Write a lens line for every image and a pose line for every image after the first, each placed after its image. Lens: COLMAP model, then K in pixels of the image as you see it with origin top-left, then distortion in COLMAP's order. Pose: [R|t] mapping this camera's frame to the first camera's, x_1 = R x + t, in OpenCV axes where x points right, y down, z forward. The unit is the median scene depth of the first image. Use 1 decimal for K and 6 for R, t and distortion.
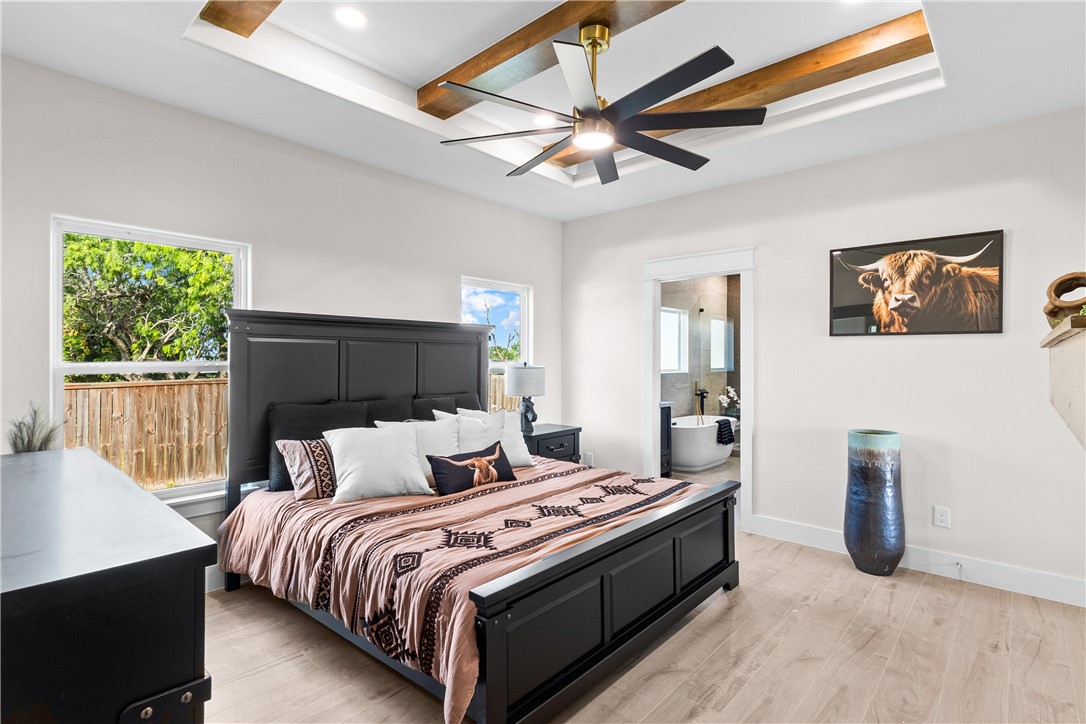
lens RADIAL K [[523.2, 0, 542.3], [0, 523.2, 362.0], [0, 0, 1]] dist [0.002692, -0.000039]
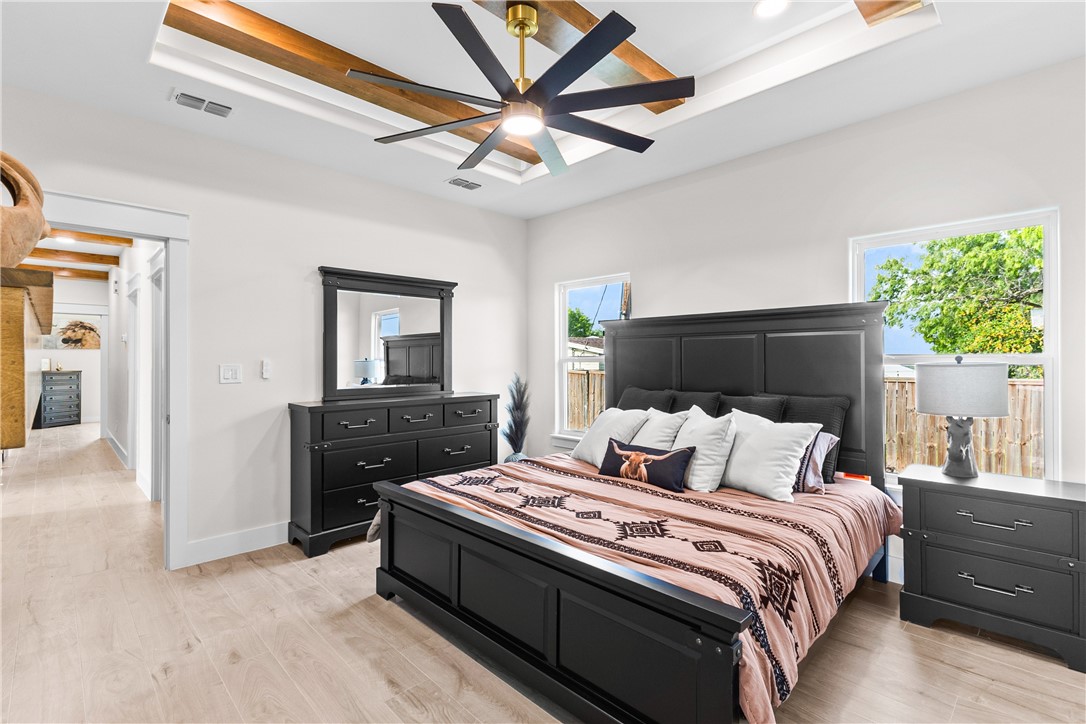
lens RADIAL K [[510.9, 0, 544.6], [0, 510.9, 357.7], [0, 0, 1]] dist [0.002125, 0.000566]
pose [[-0.059022, 0.000825, -0.998256, 0.820059], [-0.007390, 0.999972, 0.001264, 0.006690], [0.998229, 0.007452, -0.059014, 0.859683]]
